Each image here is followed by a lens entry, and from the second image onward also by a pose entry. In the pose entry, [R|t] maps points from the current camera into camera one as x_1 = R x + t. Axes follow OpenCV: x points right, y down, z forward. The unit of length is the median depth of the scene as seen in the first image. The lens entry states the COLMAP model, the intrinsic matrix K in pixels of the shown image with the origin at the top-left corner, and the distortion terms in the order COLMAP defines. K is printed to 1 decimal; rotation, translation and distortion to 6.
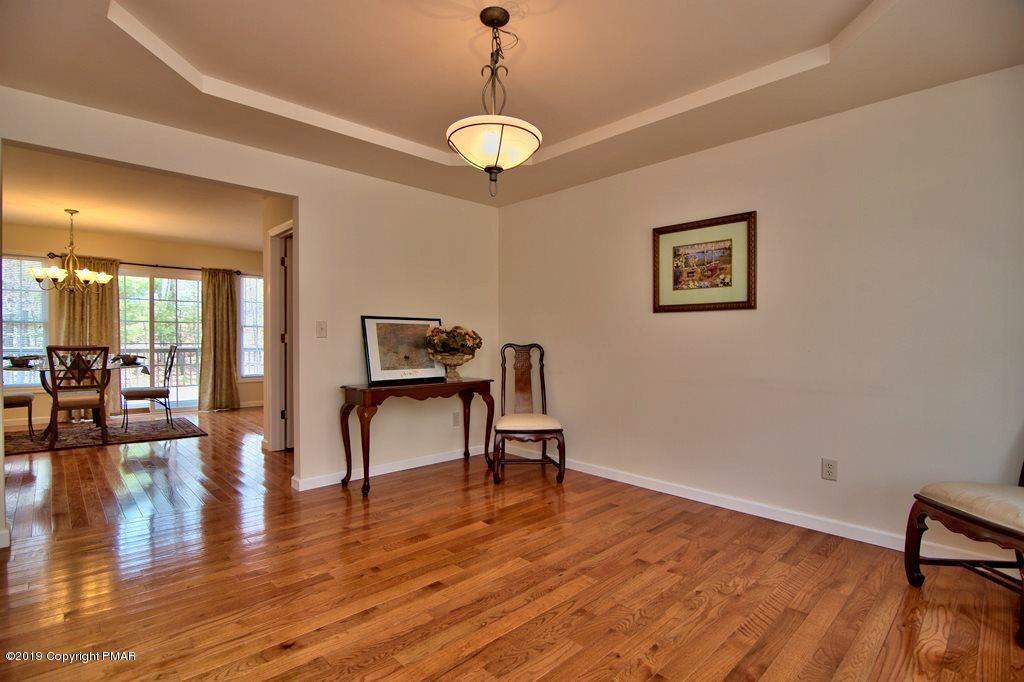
lens RADIAL K [[491.3, 0, 512.0], [0, 491.3, 341.0], [0, 0, 1]] dist [-0.003043, -0.000428]
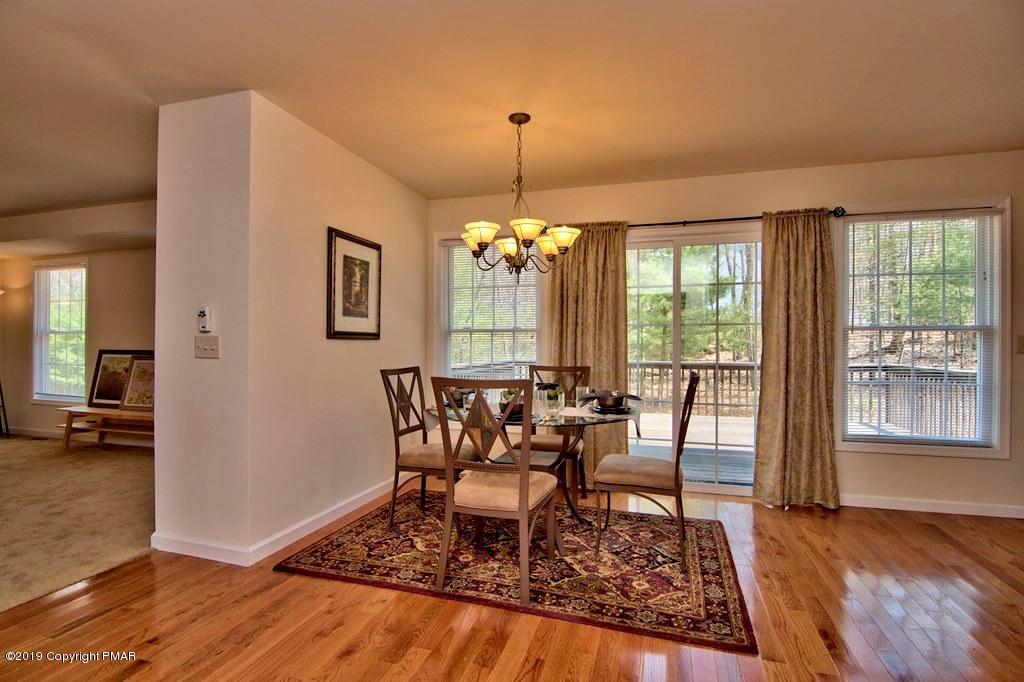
lens RADIAL K [[494.9, 0, 506.7], [0, 494.9, 346.7], [0, 0, 1]] dist [-0.019033, -0.000687]
pose [[0.470081, 0.001726, -0.882621, -0.358381], [-0.009798, 0.999947, -0.003262, -0.011469], [0.882569, 0.010181, 0.470073, 0.614017]]
